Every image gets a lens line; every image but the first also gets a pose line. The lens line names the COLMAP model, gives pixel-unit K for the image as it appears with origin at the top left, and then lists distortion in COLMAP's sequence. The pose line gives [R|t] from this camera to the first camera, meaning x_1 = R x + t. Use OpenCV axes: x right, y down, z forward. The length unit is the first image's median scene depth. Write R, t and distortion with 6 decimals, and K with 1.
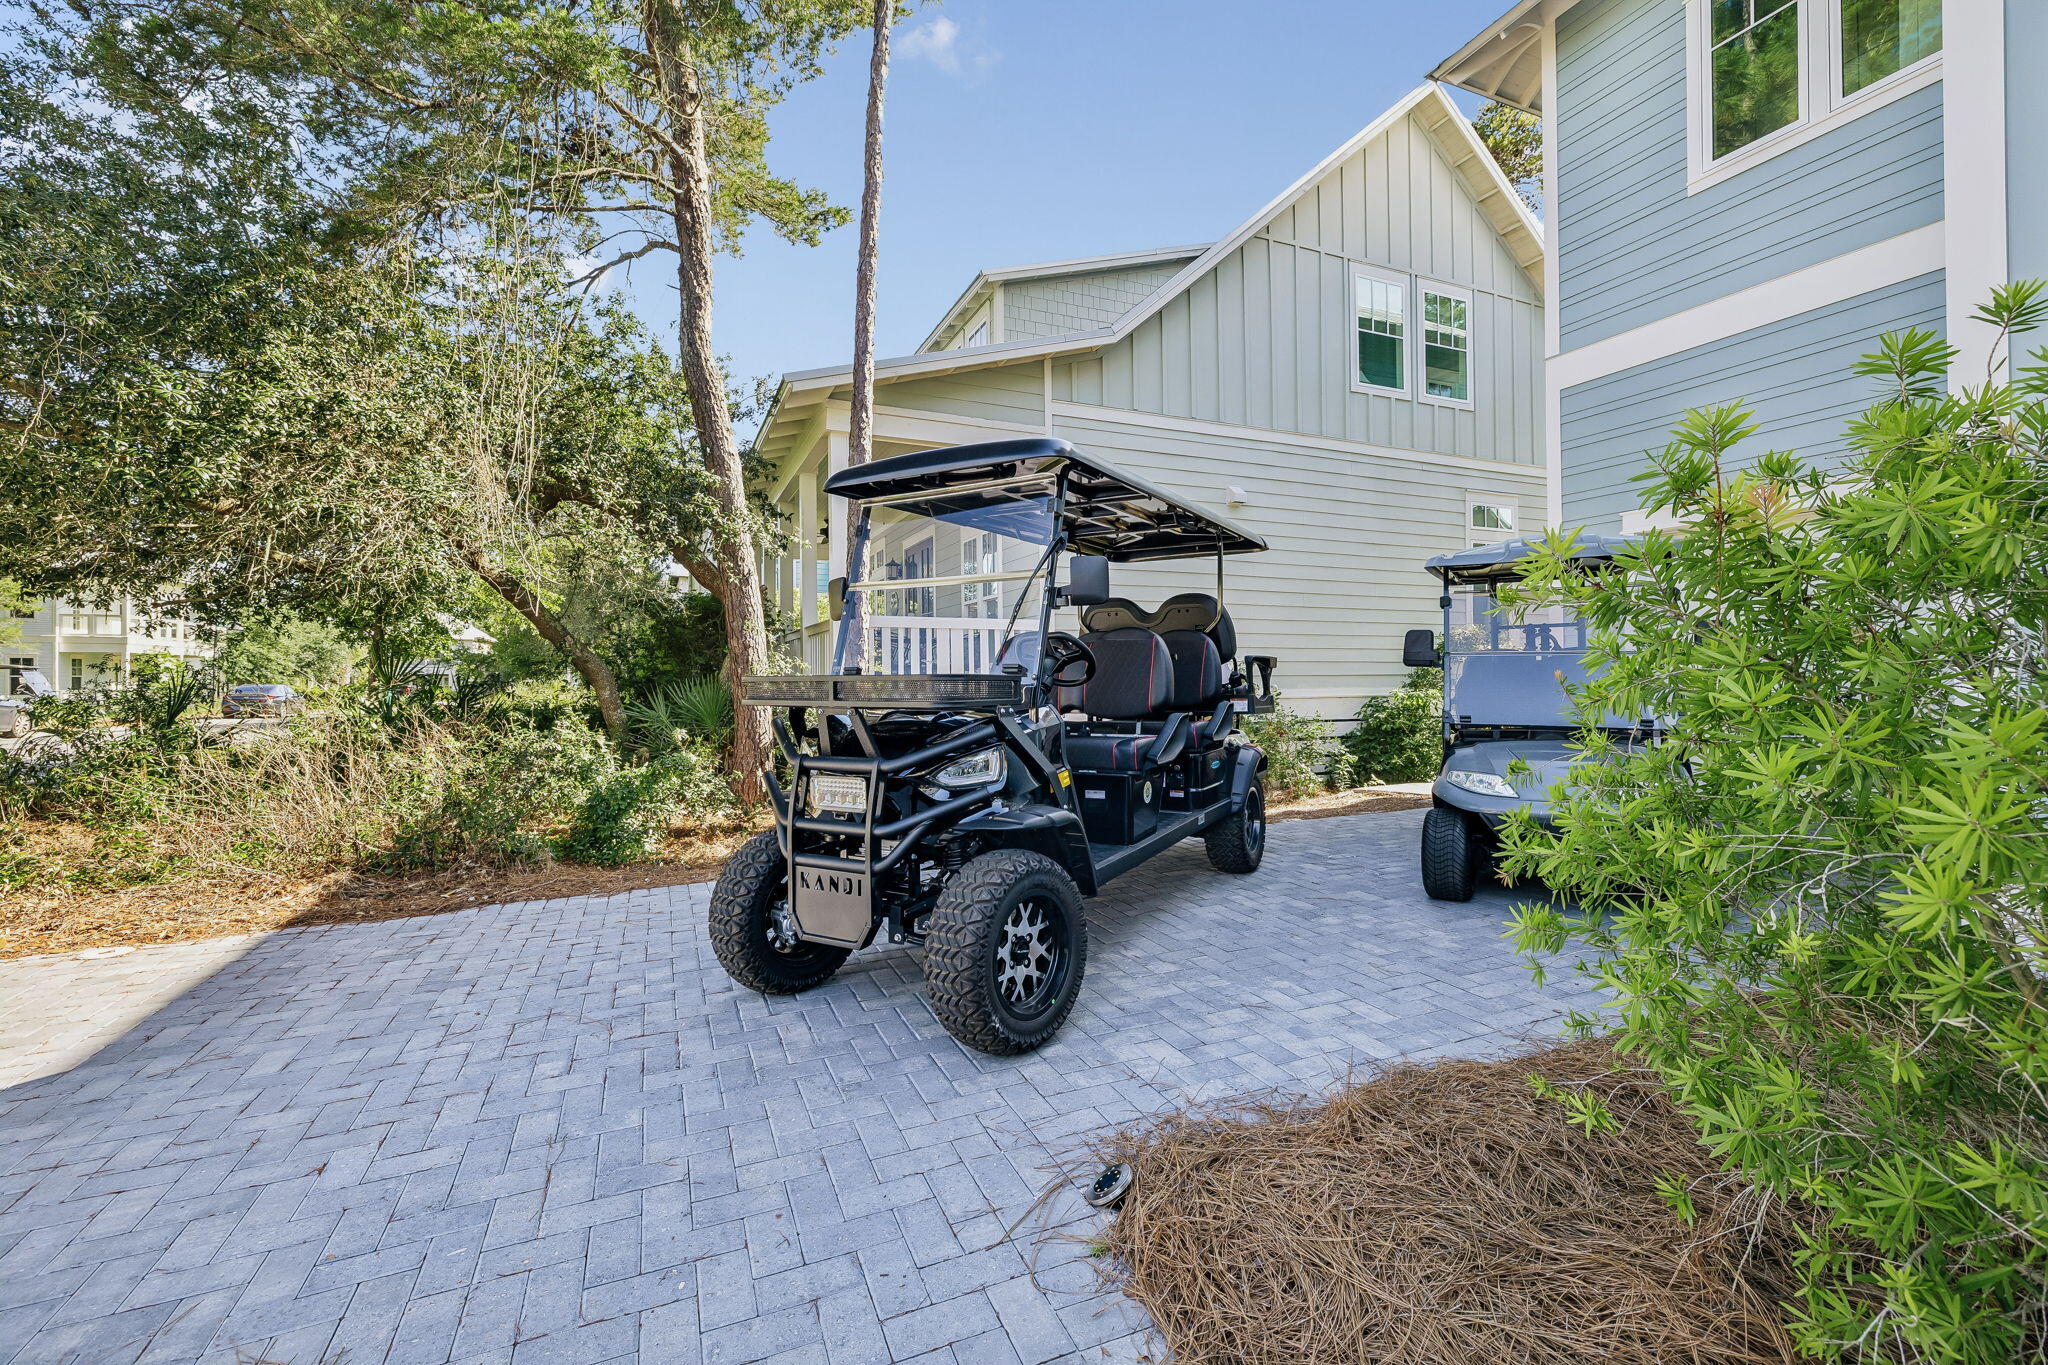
lens RADIAL K [[847.1, 0, 1024.0], [0, 847.1, 682.5], [0, 0, 1]] dist [0.002319, 0.000324]
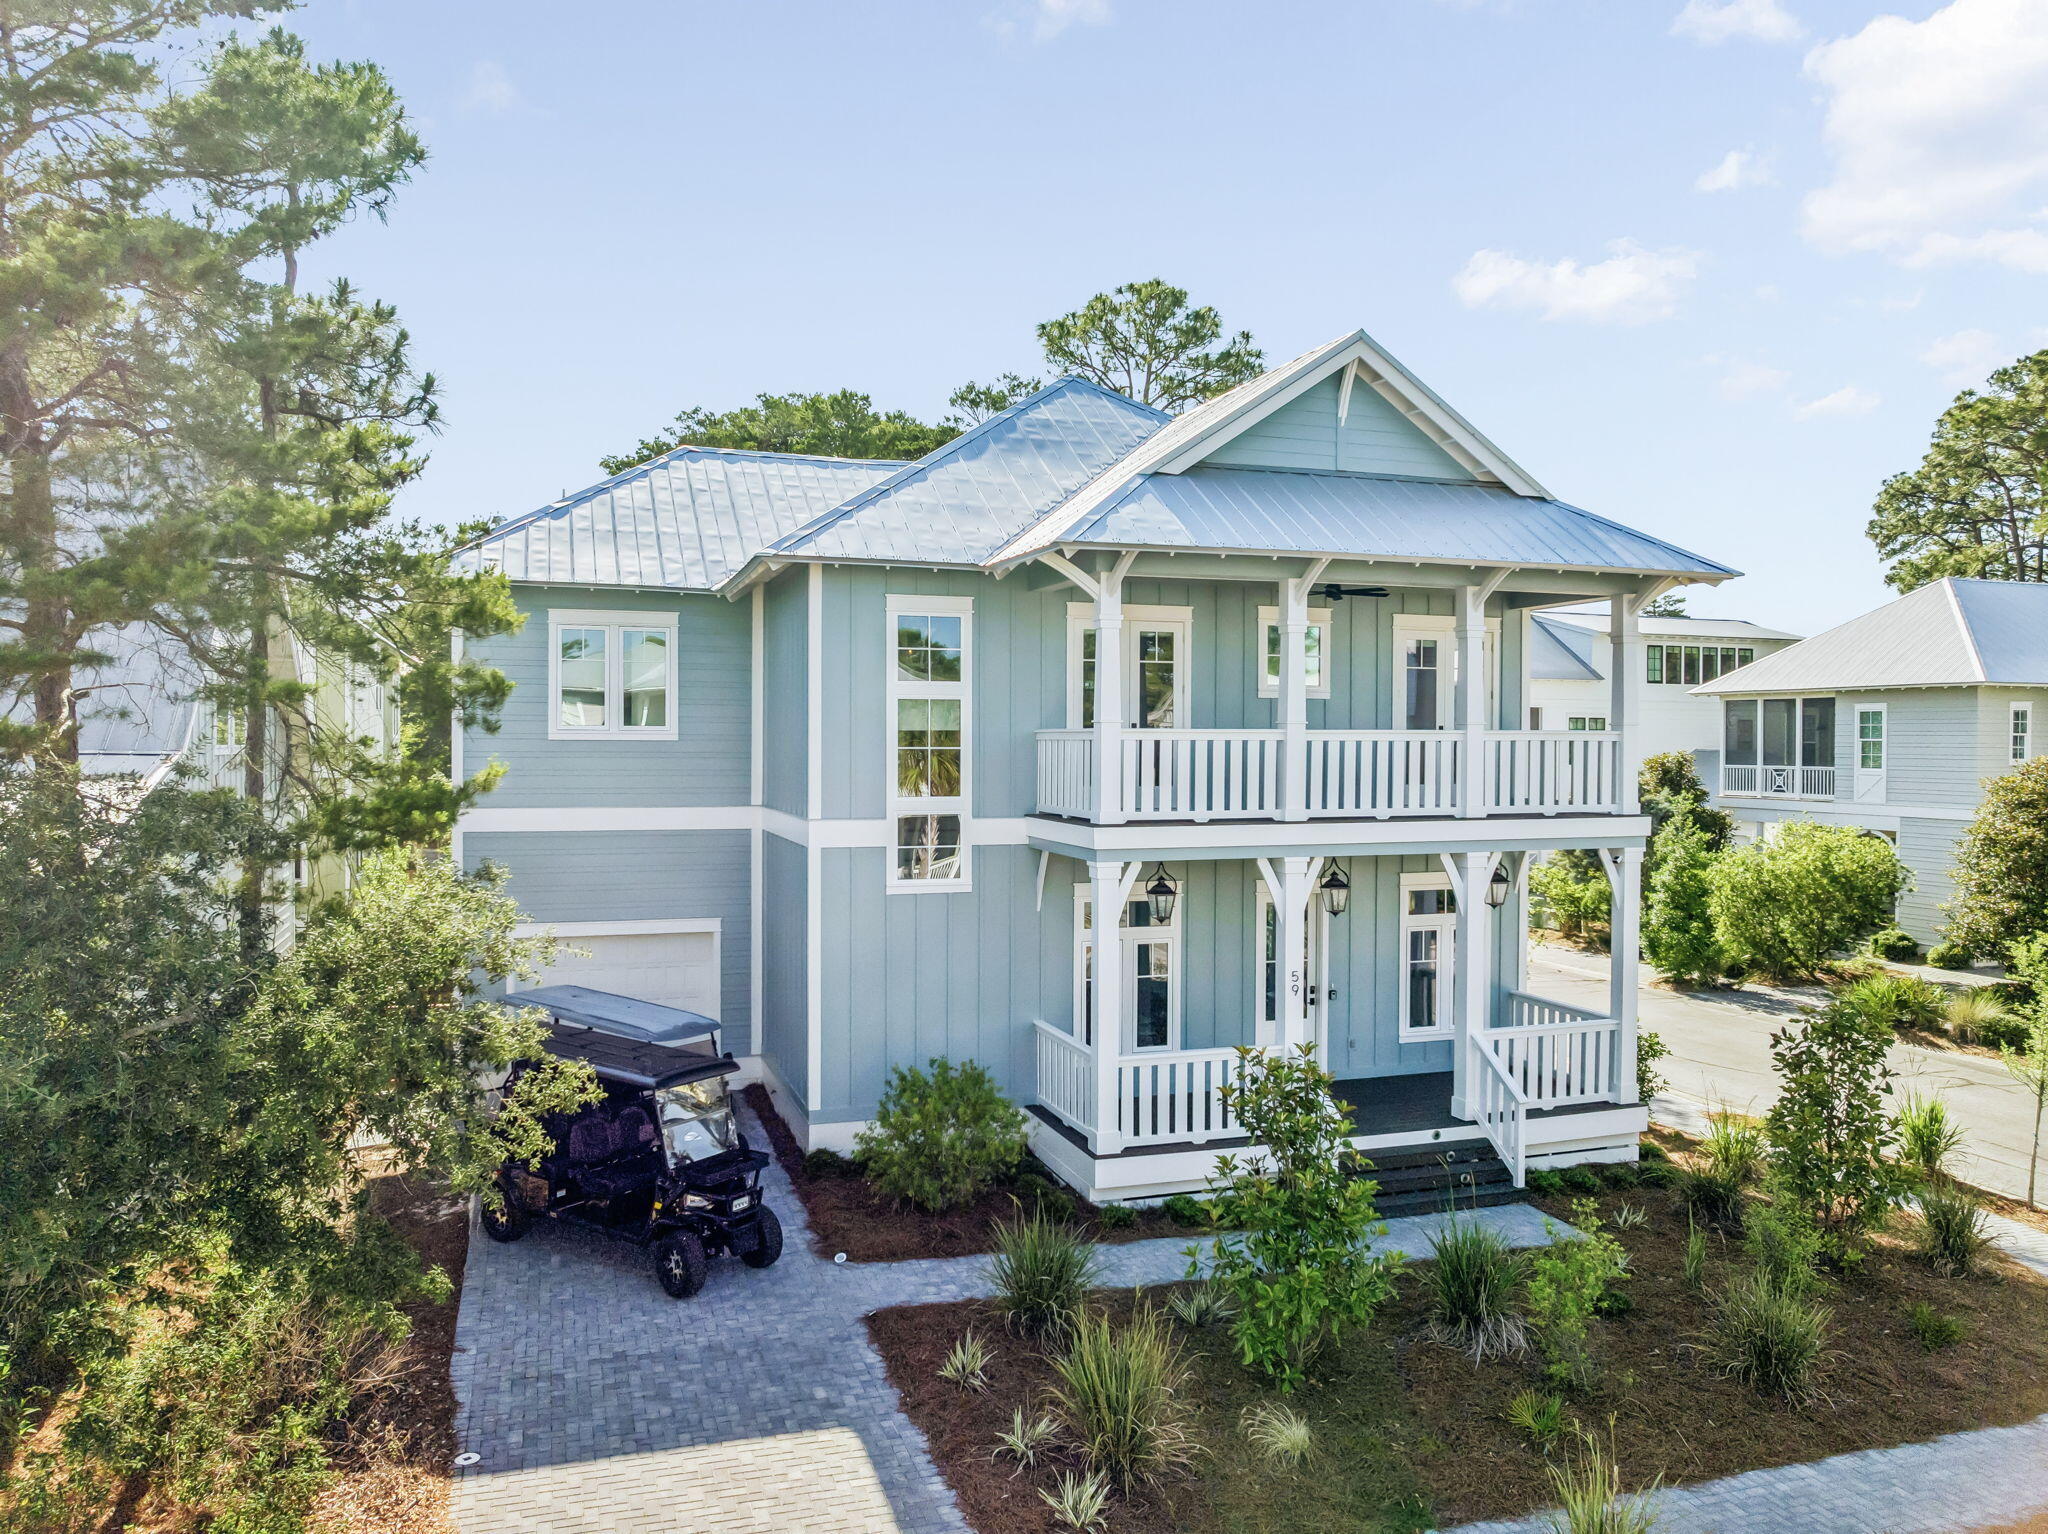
lens RADIAL K [[1444.4, 0, 1024.0], [0, 1444.4, 767.0], [0, 0, 1]] dist [-0.036980, -0.002327]
pose [[0.085367, -0.007429, 0.996322, -1.930420], [0.001537, 0.999972, 0.007325, -0.538297], [-0.996348, 0.000906, 0.085376, -0.160724]]
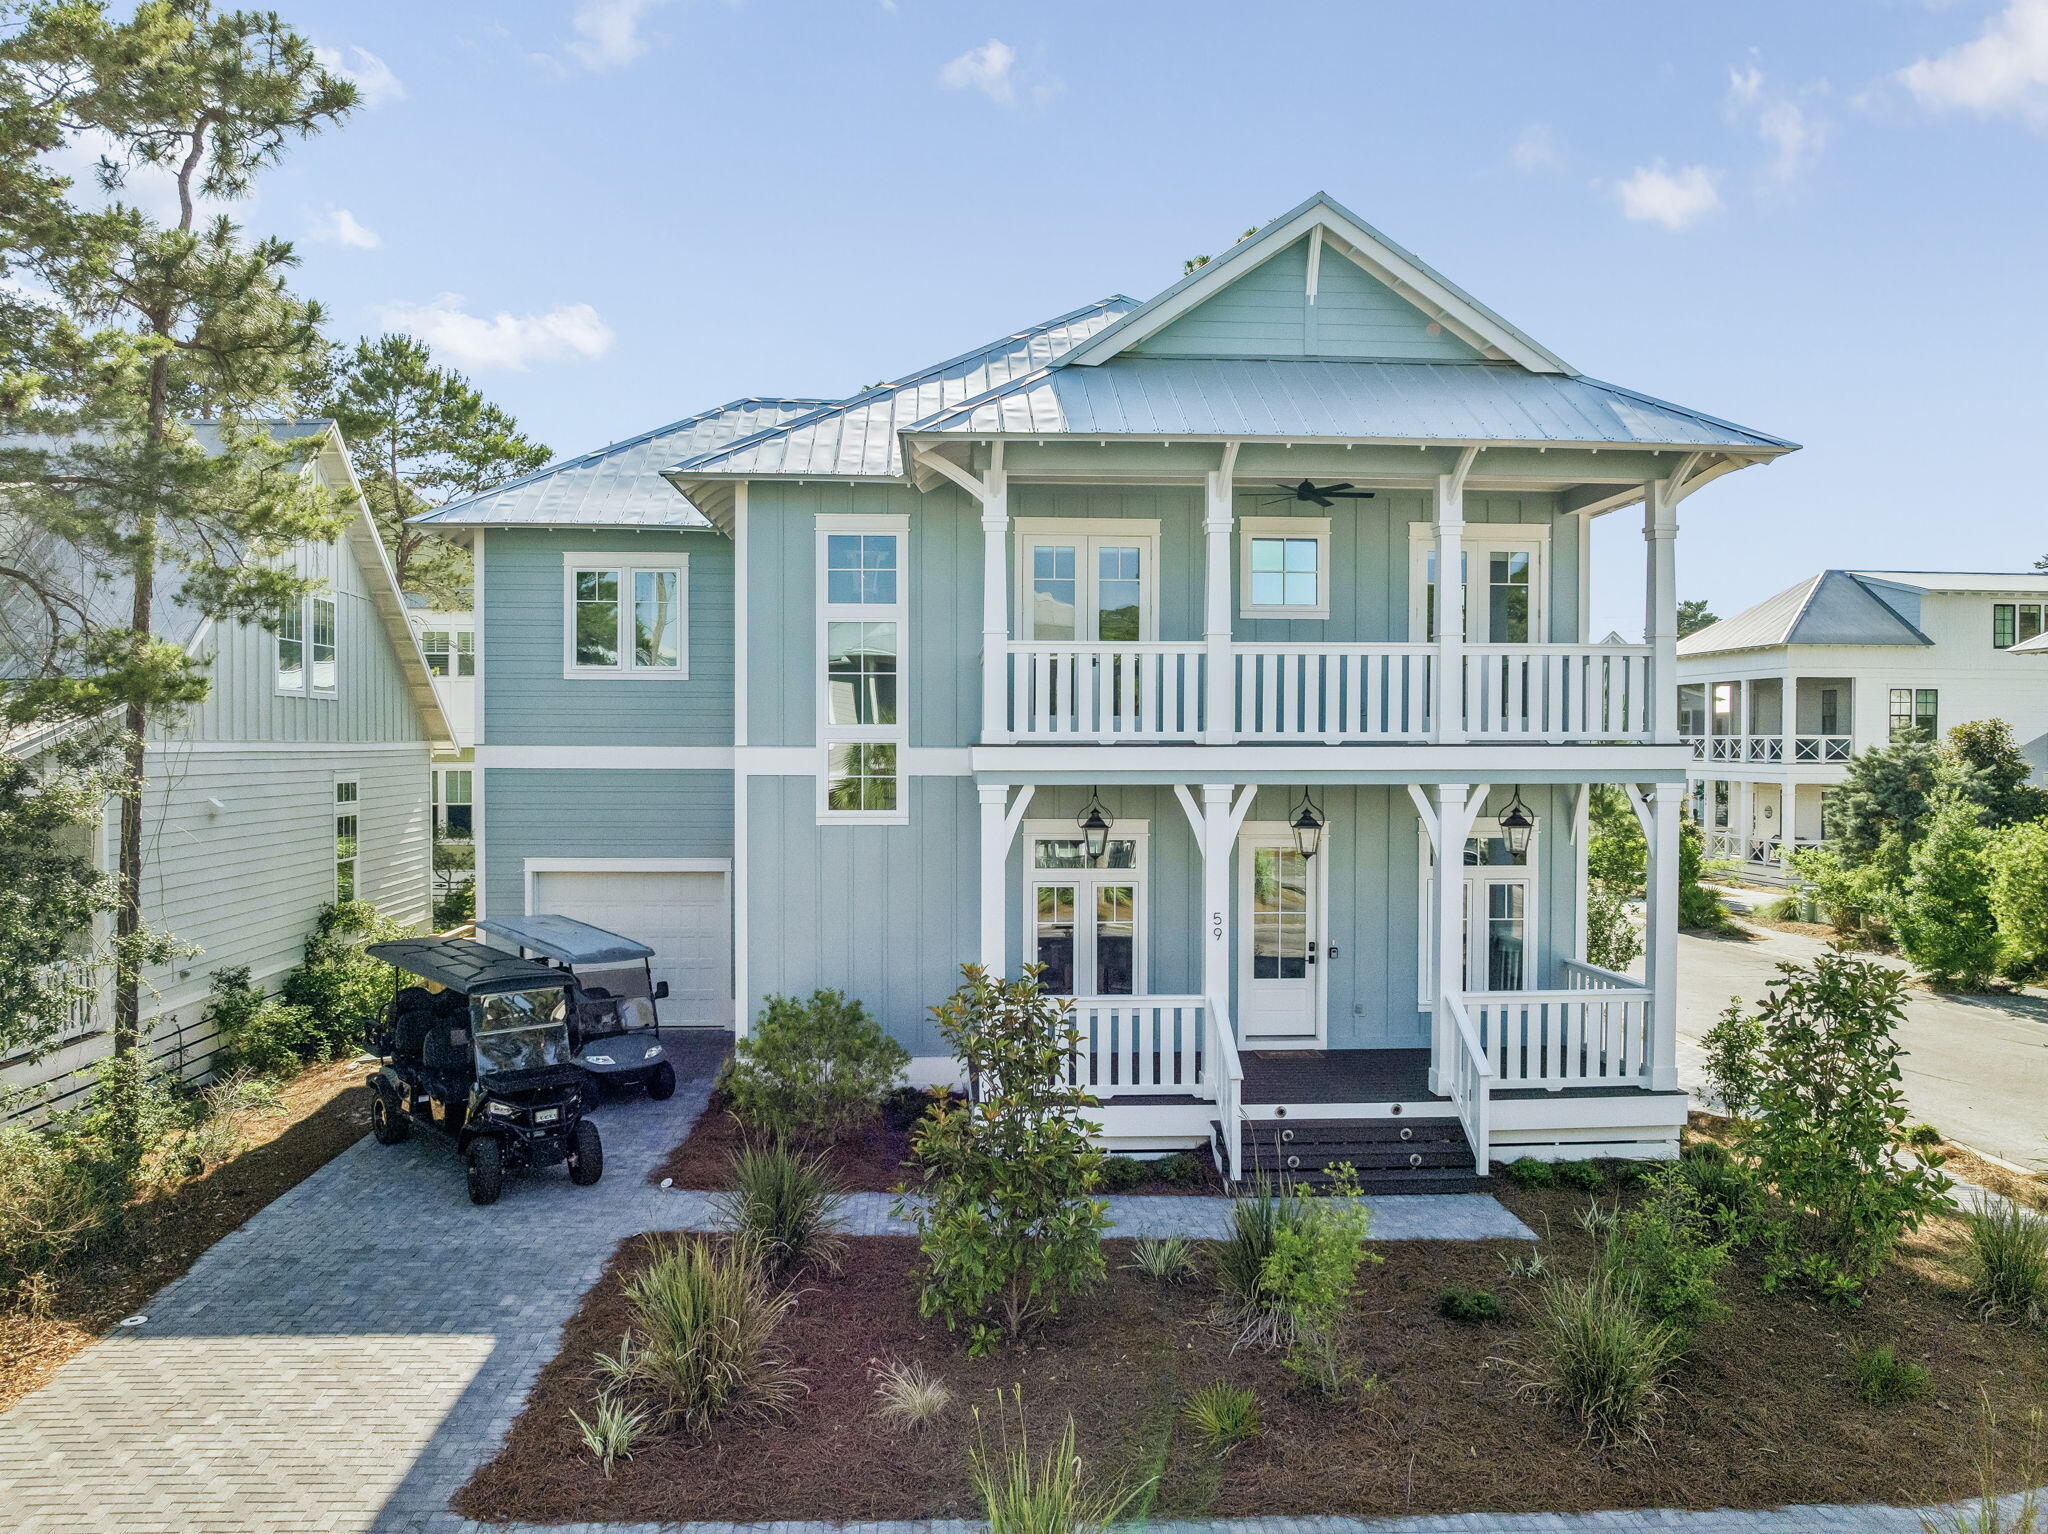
lens RADIAL K [[1444.4, 0, 1024.0], [0, 1444.4, 767.0], [0, 0, 1]] dist [-0.036980, -0.002327]
pose [[0.334365, -0.004791, 0.942432, -1.622878], [0.000209, 0.999987, 0.005010, -0.410384], [-0.942444, -0.001478, 0.334361, -0.829615]]
